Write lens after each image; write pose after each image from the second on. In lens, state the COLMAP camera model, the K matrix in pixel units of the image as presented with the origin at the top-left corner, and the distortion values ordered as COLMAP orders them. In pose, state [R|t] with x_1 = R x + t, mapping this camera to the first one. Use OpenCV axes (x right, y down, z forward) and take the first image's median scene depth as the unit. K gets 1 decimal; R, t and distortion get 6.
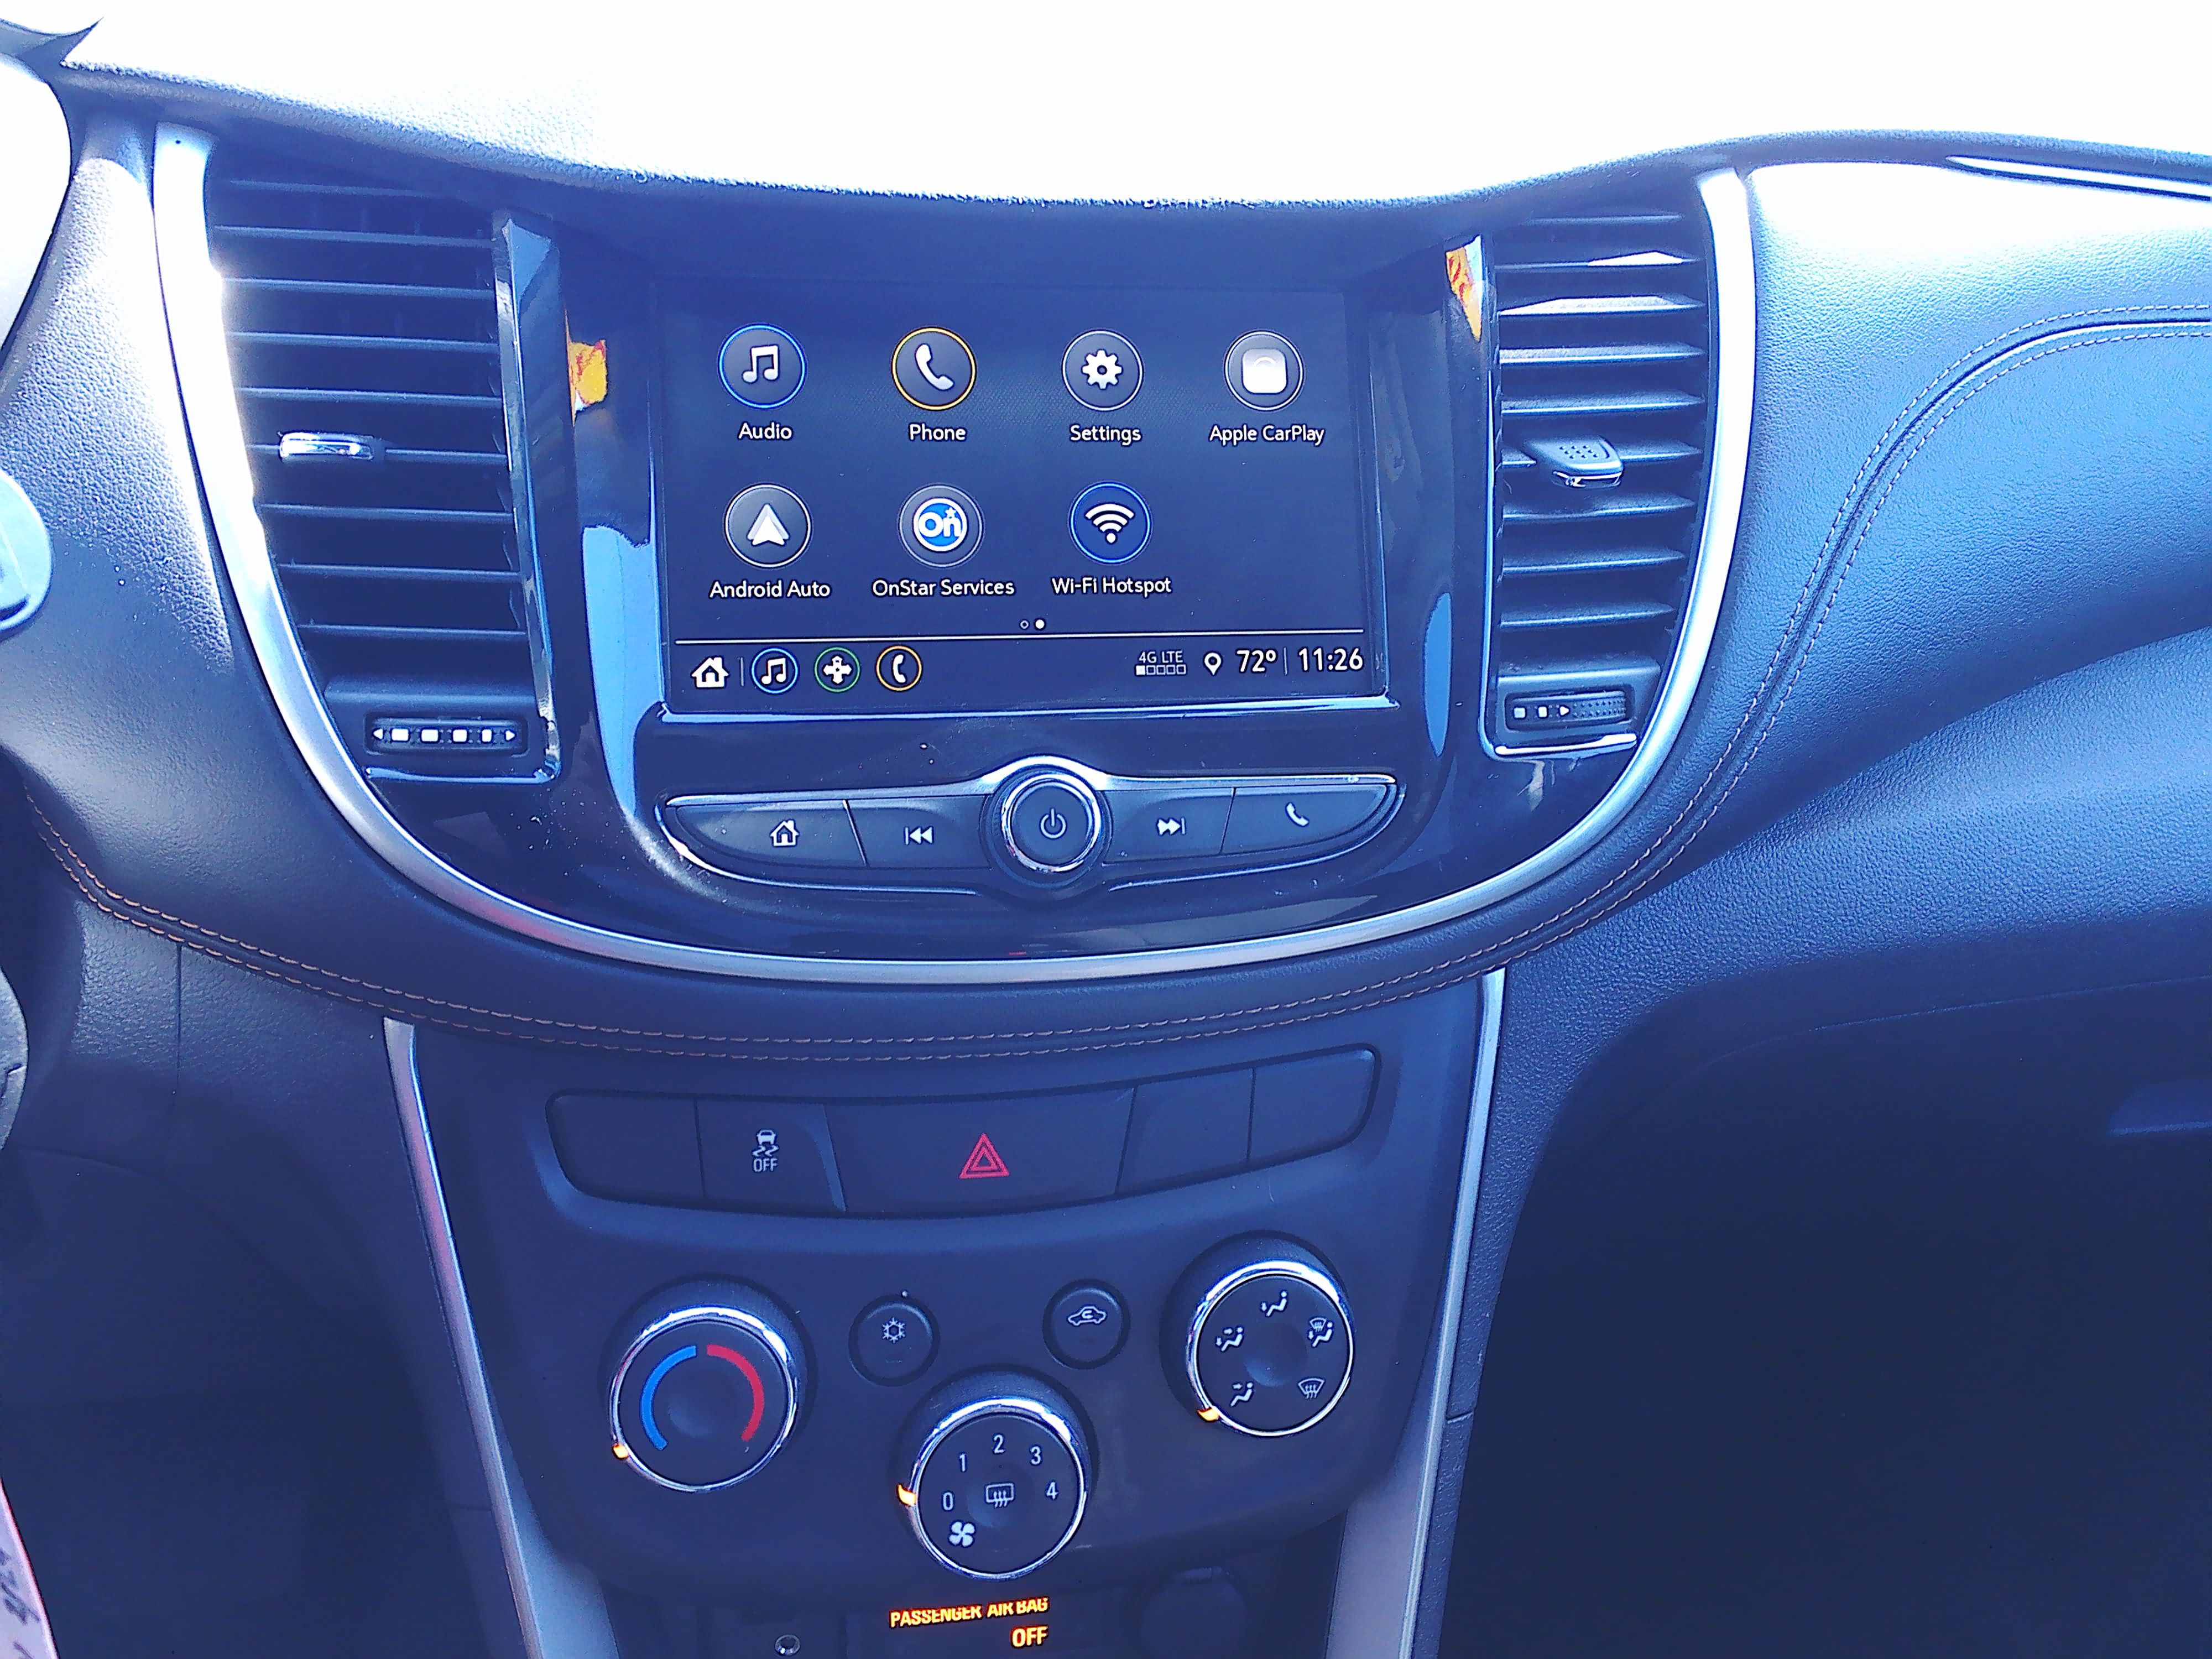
lens RADIAL K [[1842.2, 0, 1093.2], [0, 1842.2, 809.4], [0, 0, 1]] dist [0.050644, -0.064470]
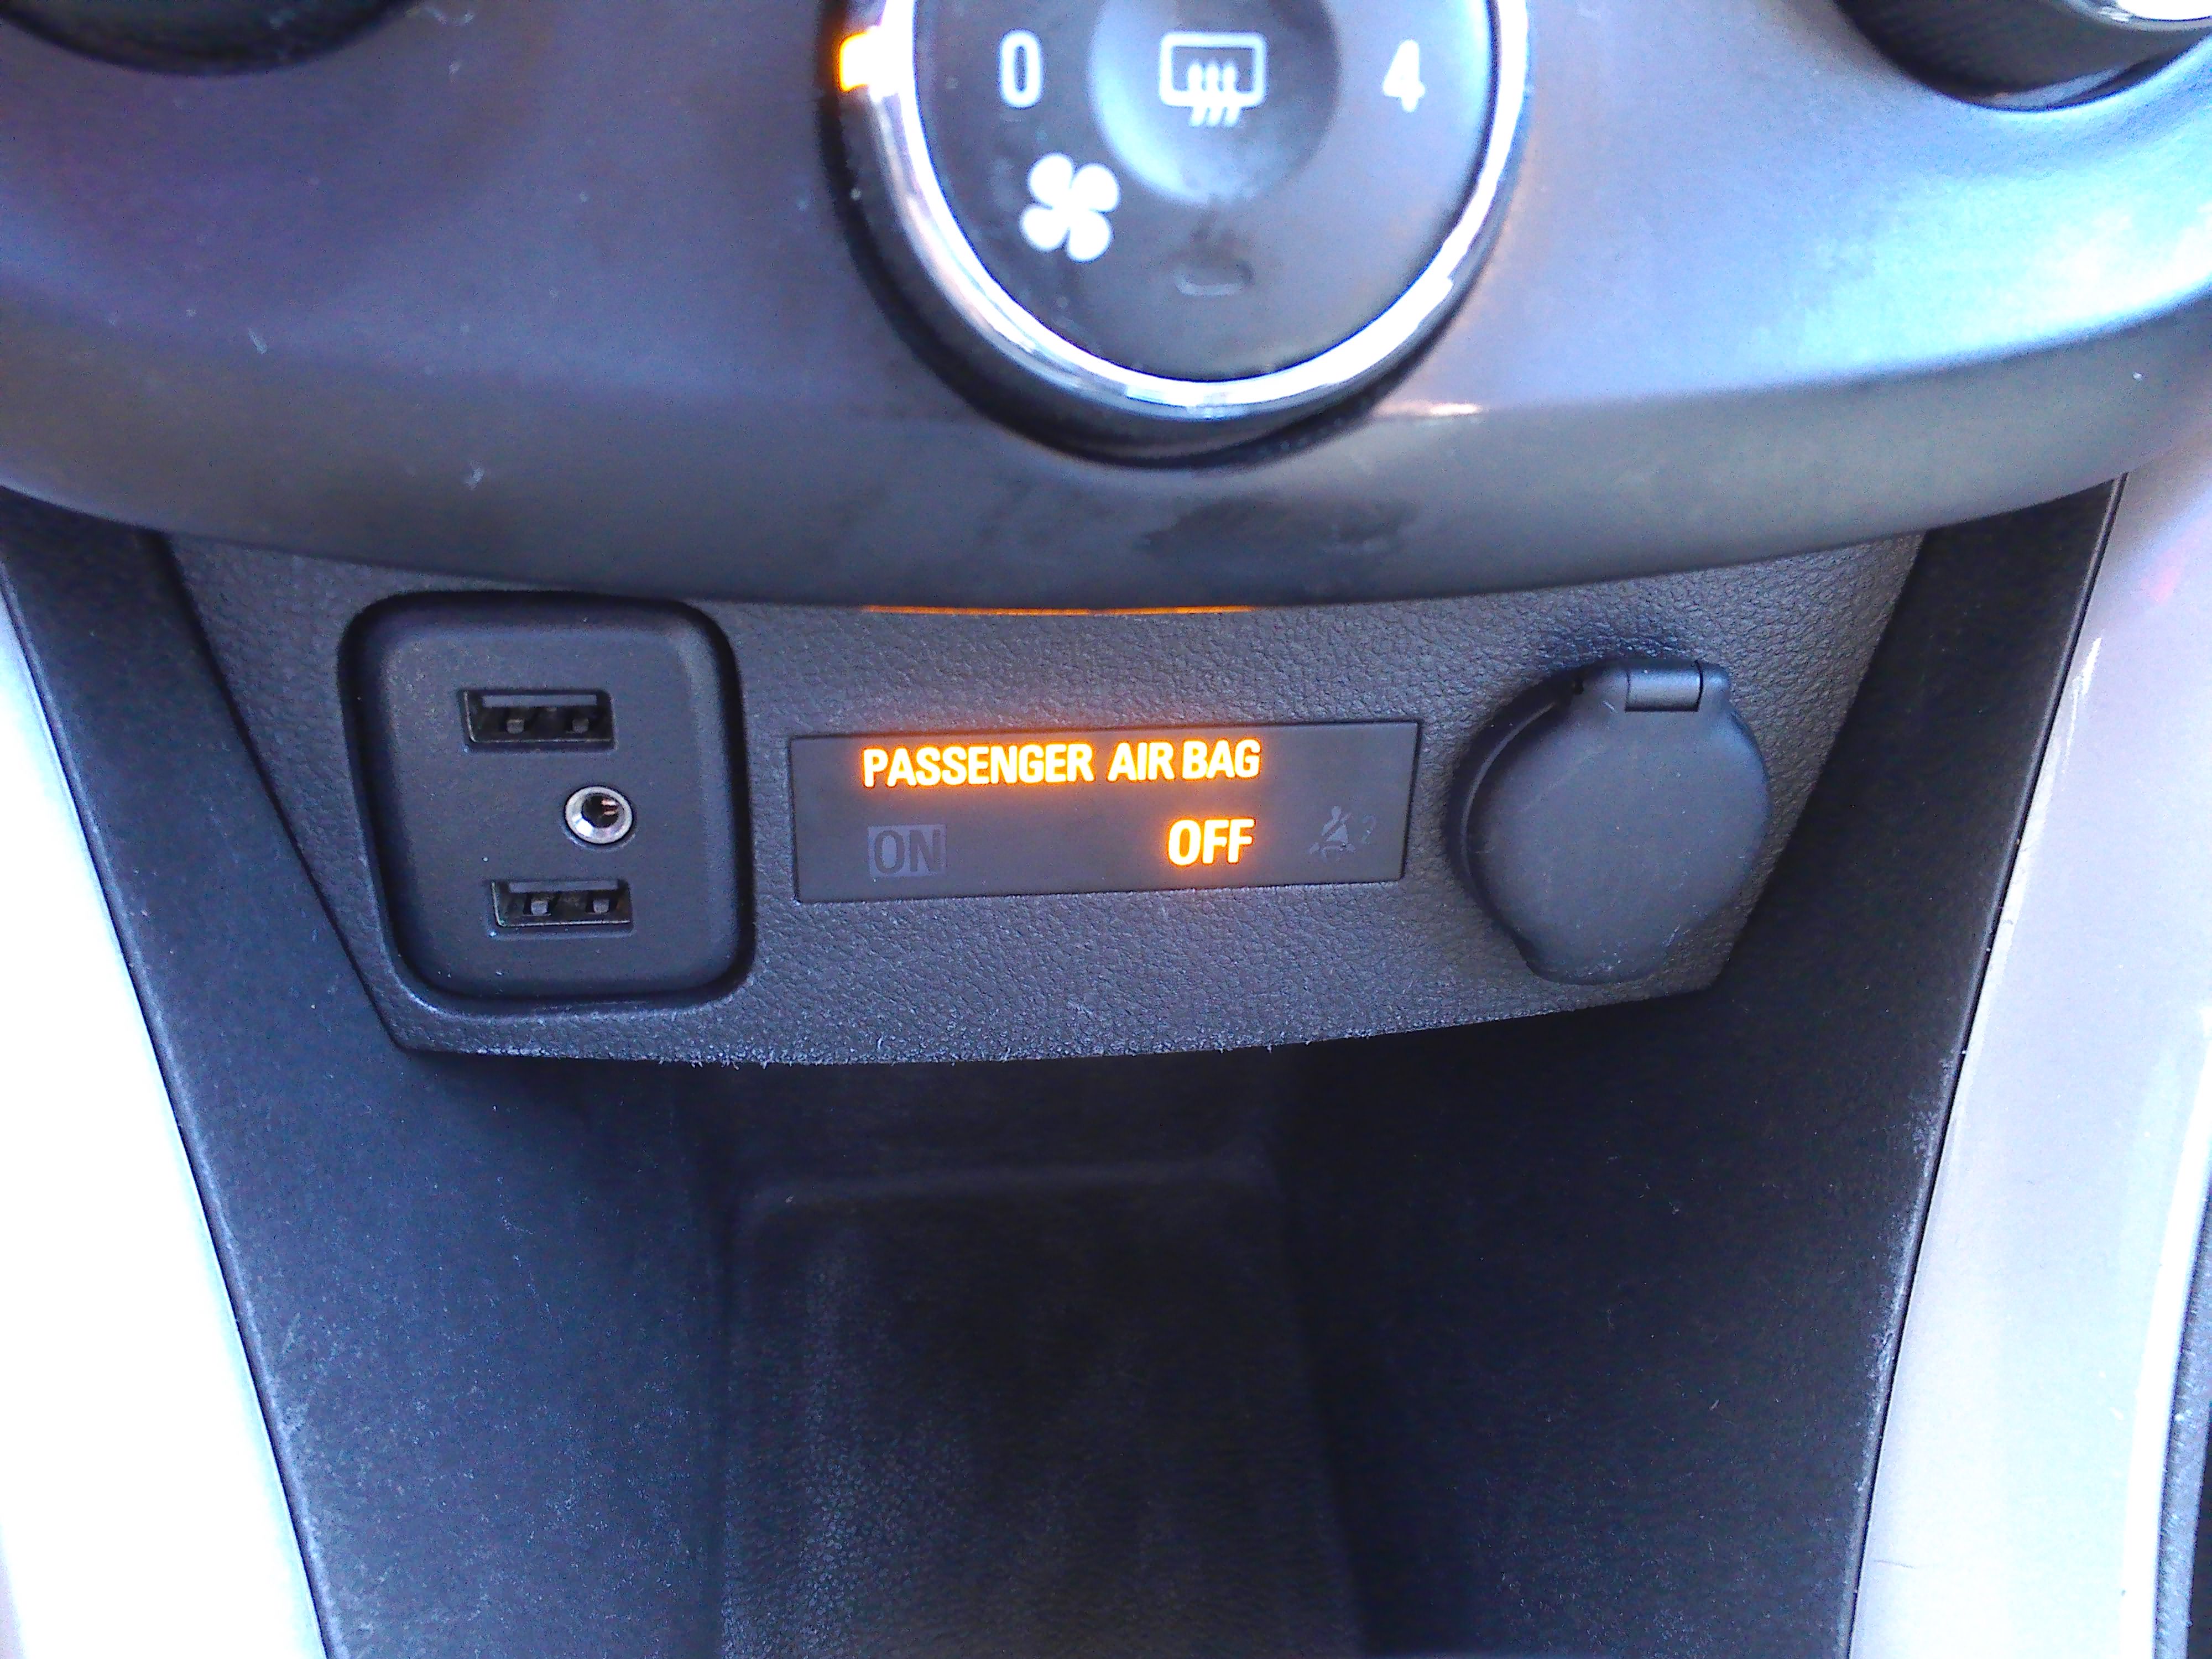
lens RADIAL K [[1842.2, 0, 1109.0], [0, 1842.2, 833.1], [0, 0, 1]] dist [0.050644, -0.064470]
pose [[0.999074, 0.036563, -0.022674, -0.053793], [-0.030774, 0.975629, 0.217259, 0.407209], [0.030065, -0.216360, 0.975851, 0.693768]]
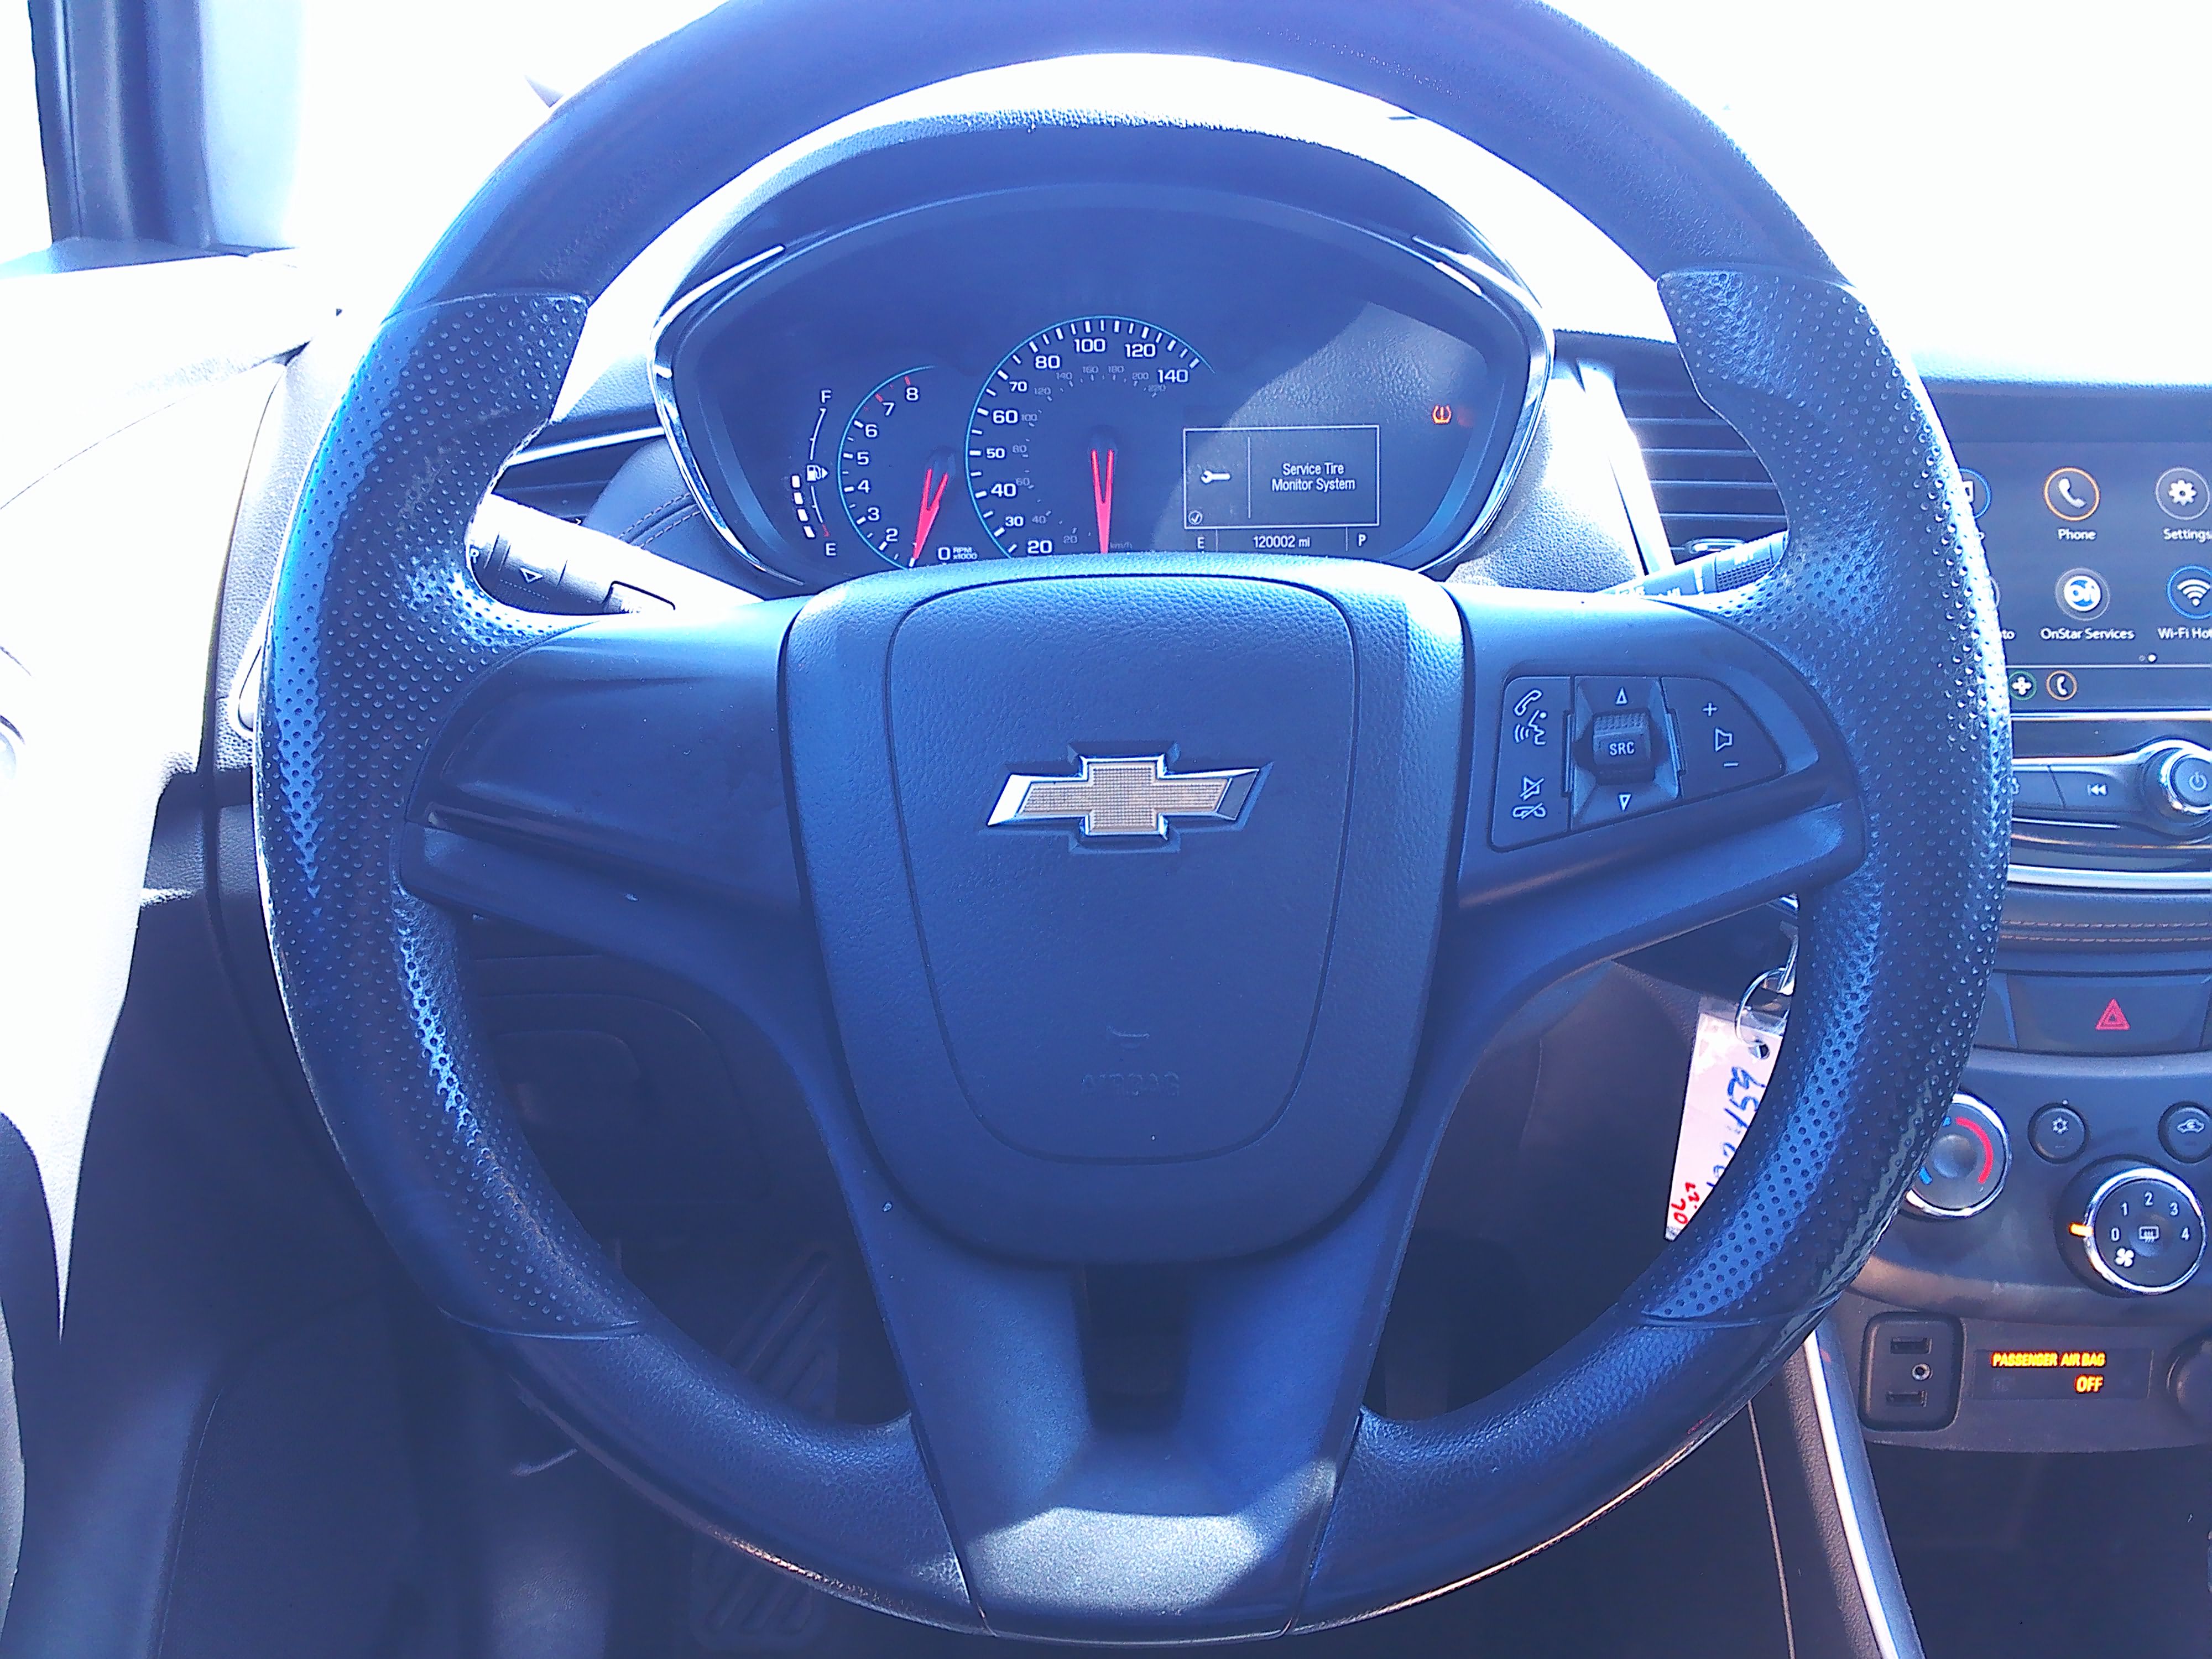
lens RADIAL K [[1842.2, 0, 1112.6], [0, 1842.2, 844.1], [0, 0, 1]] dist [0.050644, -0.064470]
pose [[0.986957, 0.012175, -0.160522, -0.618631], [-0.025085, 0.996587, -0.078645, 0.190553], [0.159016, 0.081646, 0.983894, -0.612625]]
